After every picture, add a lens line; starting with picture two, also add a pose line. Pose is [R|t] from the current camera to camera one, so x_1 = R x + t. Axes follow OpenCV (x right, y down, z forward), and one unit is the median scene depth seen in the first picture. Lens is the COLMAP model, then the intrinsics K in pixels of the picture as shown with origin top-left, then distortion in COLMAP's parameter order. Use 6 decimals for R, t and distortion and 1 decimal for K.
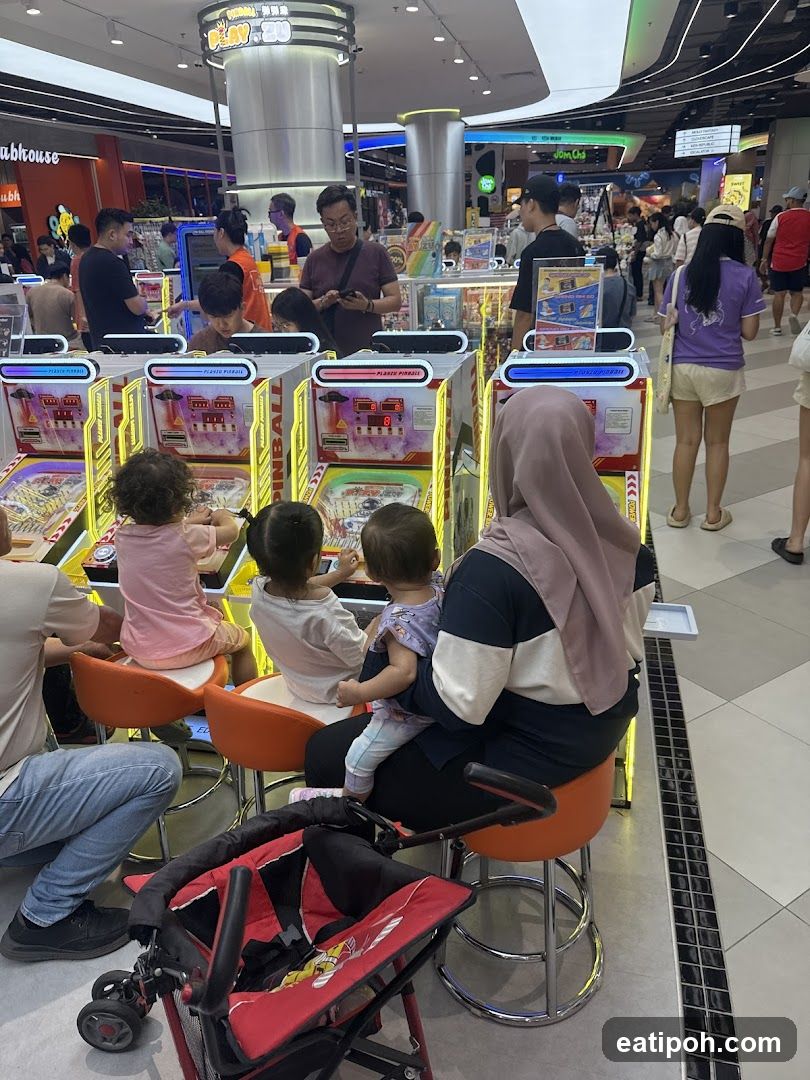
lens RADIAL K [[763.2, 0, 395.2], [0, 763.2, 526.3], [0, 0, 1]] dist [0.054322, -0.069760]
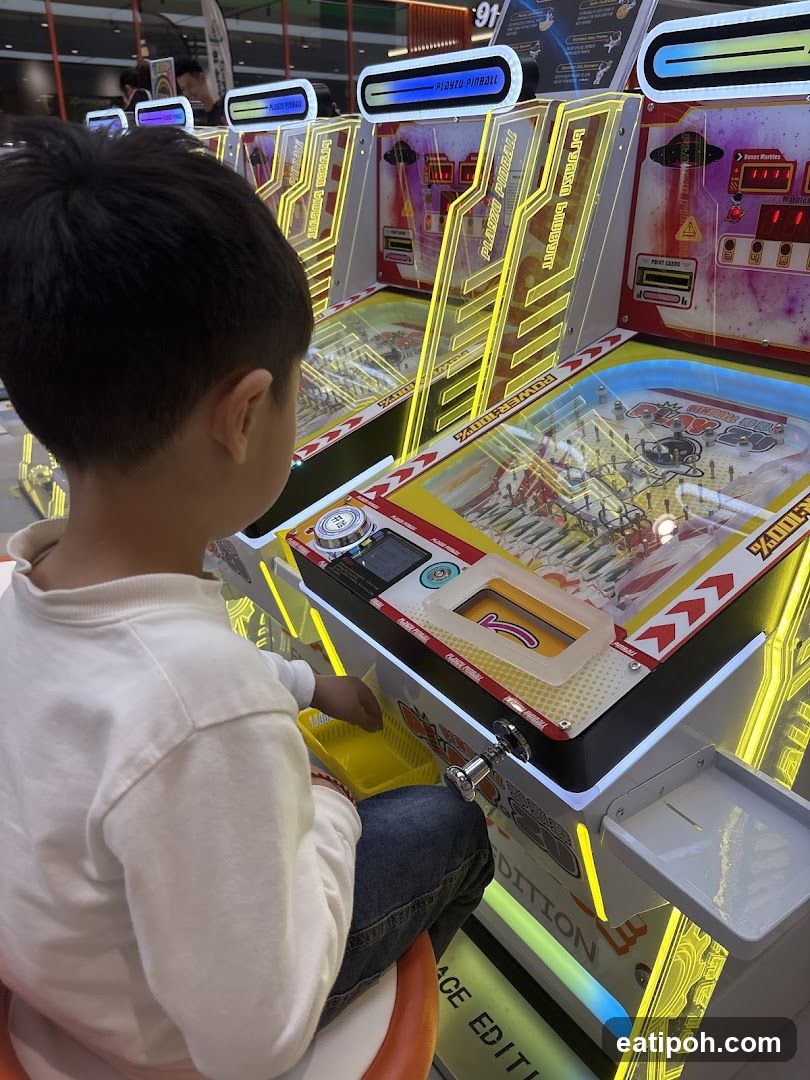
lens RADIAL K [[820.6, 0, 375.0], [0, 820.6, 508.4], [0, 0, 1]] dist [0.057772, -0.068959]
pose [[0.740246, 0.303777, -0.599796, -0.038205], [-0.280678, 0.950277, 0.134883, -0.008213], [0.610947, 0.068503, 0.788702, 0.193760]]
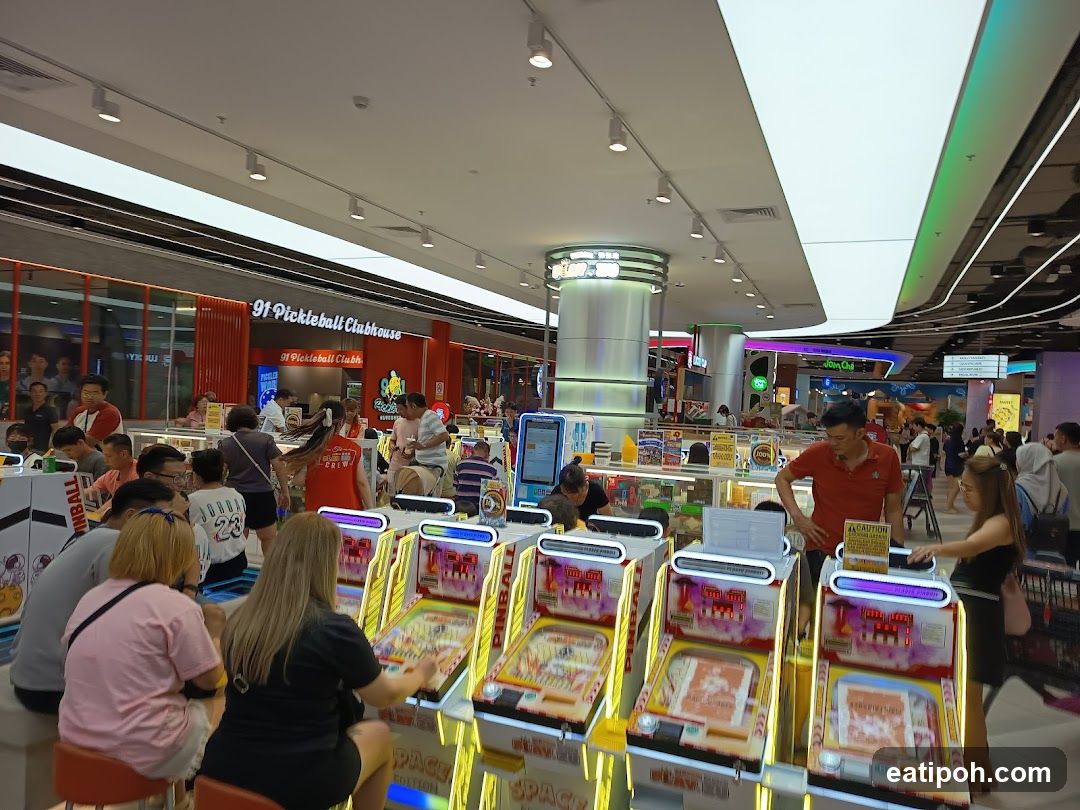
lens RADIAL K [[759.0, 0, 553.3], [0, 759.0, 411.9], [0, 0, 1]] dist [0.050286, -0.030428]
pose [[0.985807, 0.092803, -0.139900, -0.041985], [-0.135549, 0.931646, -0.337139, 0.005627], [0.099050, 0.351318, 0.931002, -0.077425]]
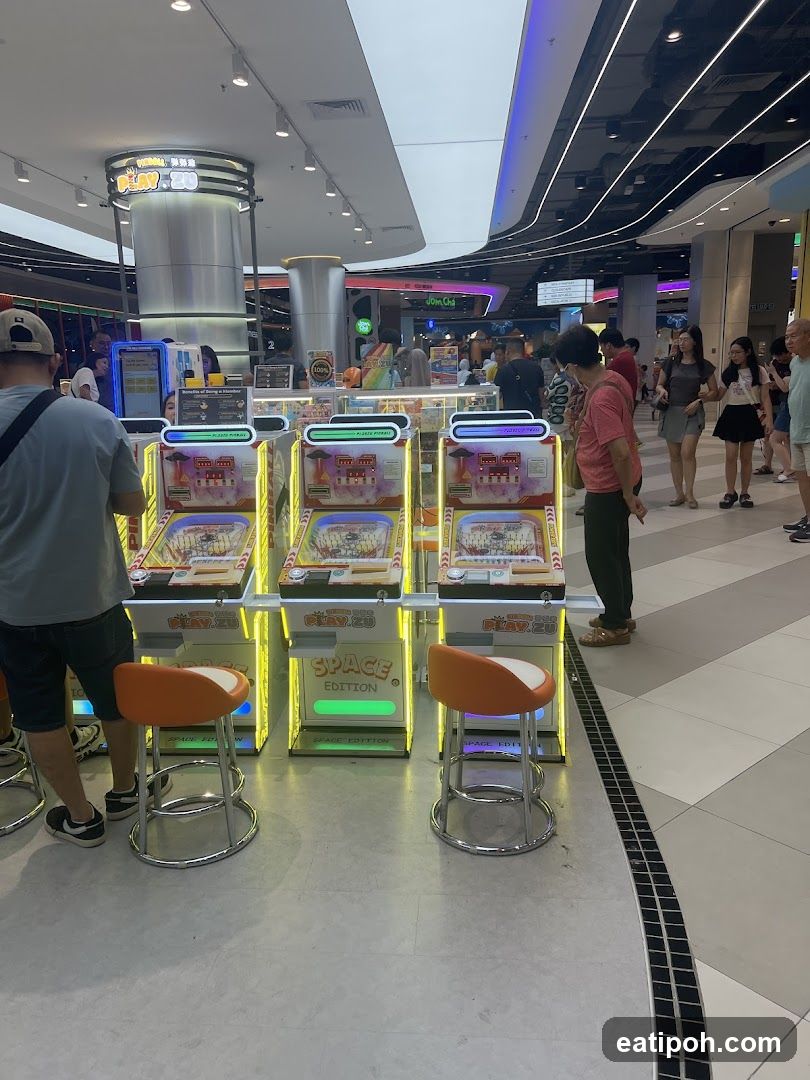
lens RADIAL K [[820.6, 0, 394.8], [0, 820.6, 547.5], [0, 0, 1]] dist [0.057772, -0.068959]
pose [[0.987246, -0.016788, 0.158317, -0.050812], [0.041740, 0.986932, -0.155635, 0.058328], [-0.153636, 0.160258, 0.975045, -0.094174]]
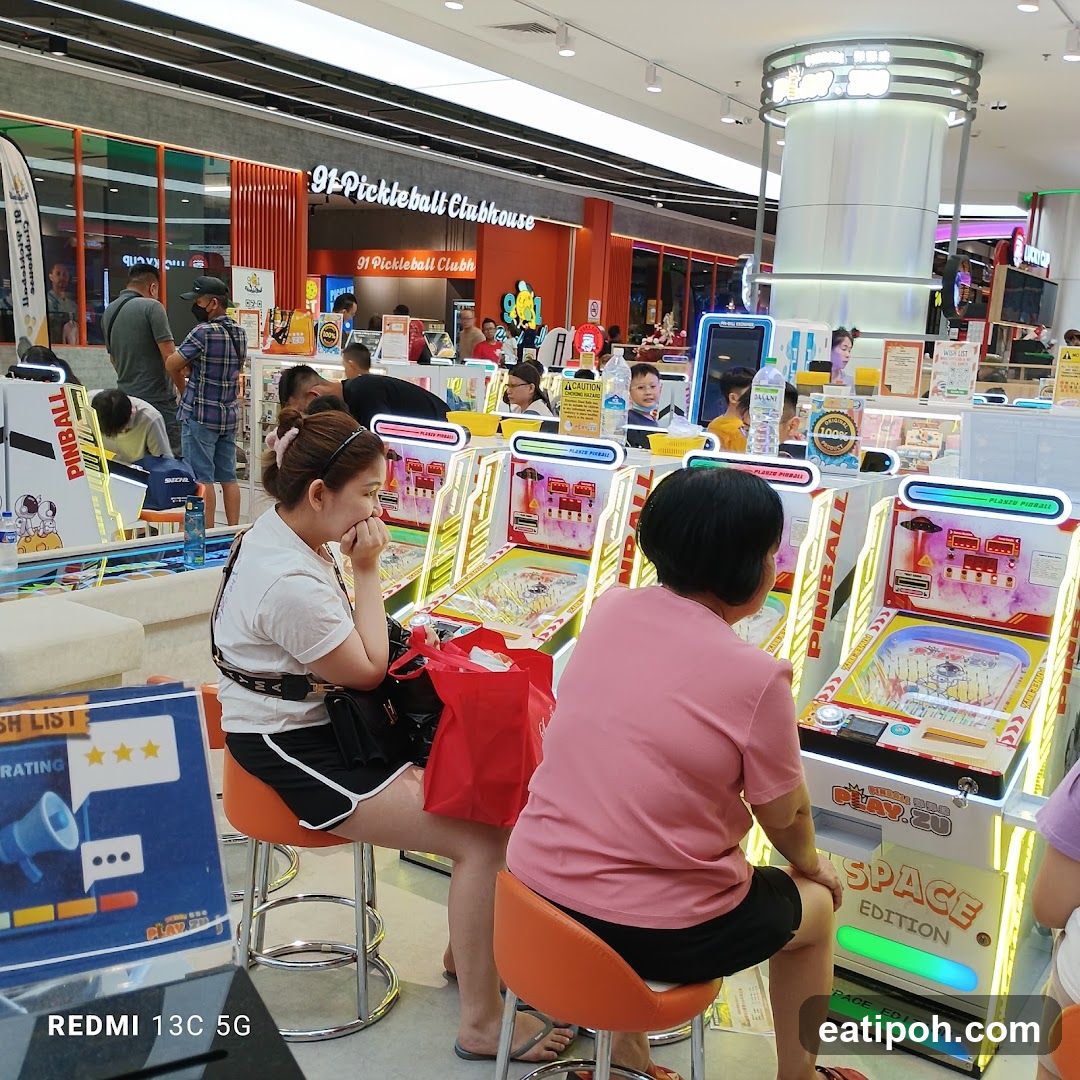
lens RADIAL K [[1201.5, 0, 528.3], [0, 1201.5, 536.8], [0, 0, 1]] dist [0.031743, 0.000000]
pose [[0.933599, 0.148829, -0.325950, -0.014629], [-0.211849, 0.962908, -0.167120, 0.037462], [0.288988, 0.225075, 0.930498, -0.069576]]
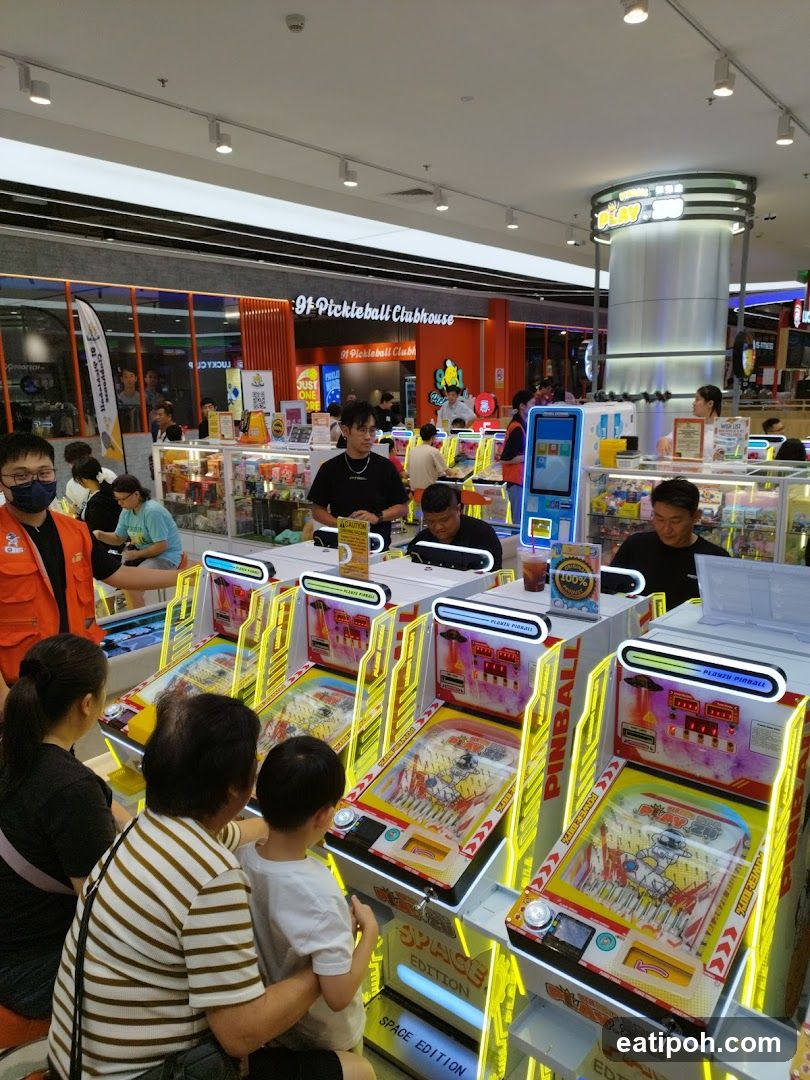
lens RADIAL K [[763.2, 0, 405.1], [0, 763.2, 540.6], [0, 0, 1]] dist [0.054322, -0.069760]
pose [[0.901018, 0.114966, -0.418270, 0.004375], [-0.176375, 0.978031, -0.111116, -0.052798], [0.396306, 0.173890, 0.901501, 0.047540]]
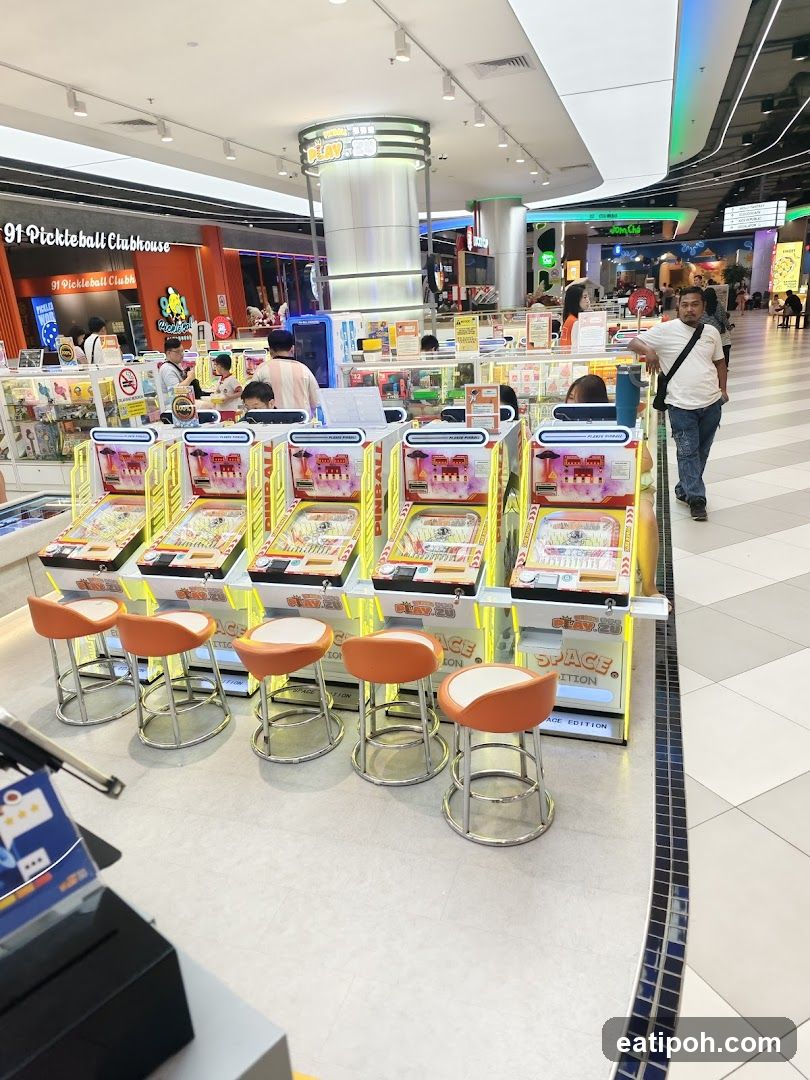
lens RADIAL K [[737.4, 0, 406.0], [0, 737.4, 551.8], [0, 0, 1]] dist [0.021222, -0.010071]
pose [[0.997170, 0.006641, -0.074886, -0.000392], [-0.009147, 0.999408, -0.033166, 0.016487], [0.074622, 0.033757, 0.996640, -0.104222]]
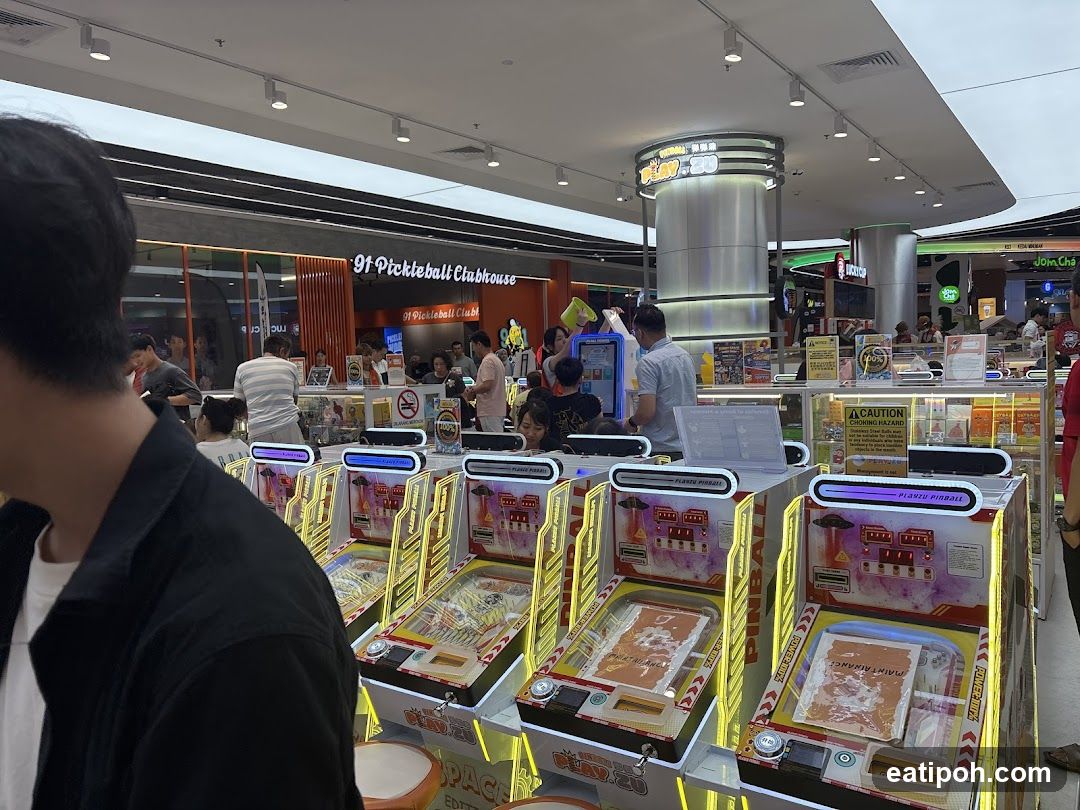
lens RADIAL K [[820.6, 0, 550.3], [0, 820.6, 393.8], [0, 0, 1]] dist [0.057772, -0.068959]
pose [[0.936796, 0.026459, -0.348874, 0.048555], [-0.129628, 0.952422, -0.275844, -0.002644], [0.324976, 0.303633, 0.895655, 0.012437]]
